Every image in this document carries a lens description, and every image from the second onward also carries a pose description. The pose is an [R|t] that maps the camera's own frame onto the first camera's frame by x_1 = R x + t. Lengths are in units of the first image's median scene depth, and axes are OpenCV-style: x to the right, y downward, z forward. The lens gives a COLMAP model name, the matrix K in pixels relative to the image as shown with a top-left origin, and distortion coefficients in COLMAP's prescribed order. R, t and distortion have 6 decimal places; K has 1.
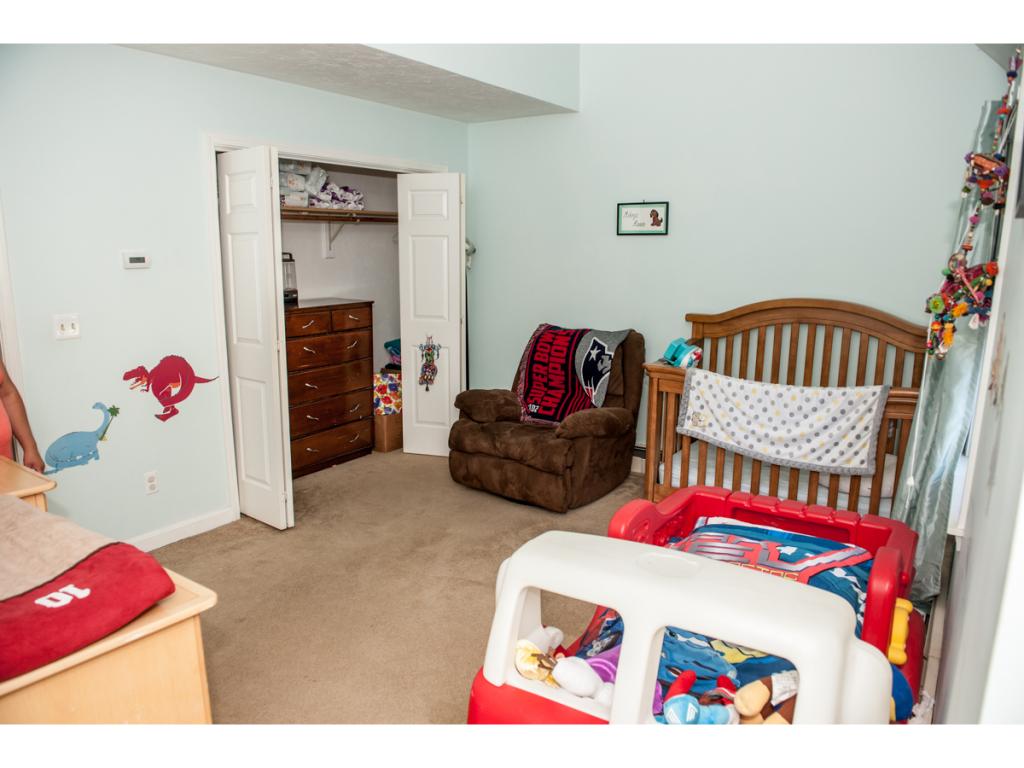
lens RADIAL K [[695.1, 0, 511.9], [0, 695.1, 392.4], [0, 0, 1]] dist [-0.049591, -0.002792]
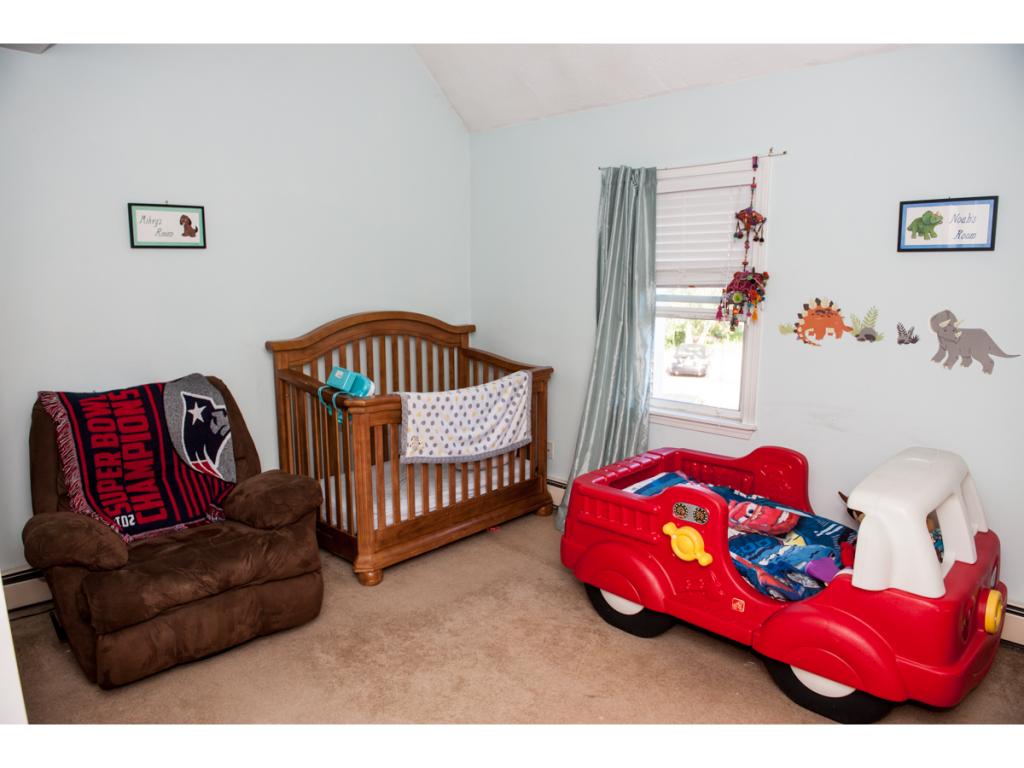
lens RADIAL K [[695.1, 0, 511.9], [0, 695.1, 392.4], [0, 0, 1]] dist [-0.049591, -0.002792]
pose [[0.176931, -0.180414, 0.967547, -0.500141], [0.198032, 0.969477, 0.144561, -0.113672], [-0.964095, 0.166028, 0.207258, 0.532974]]
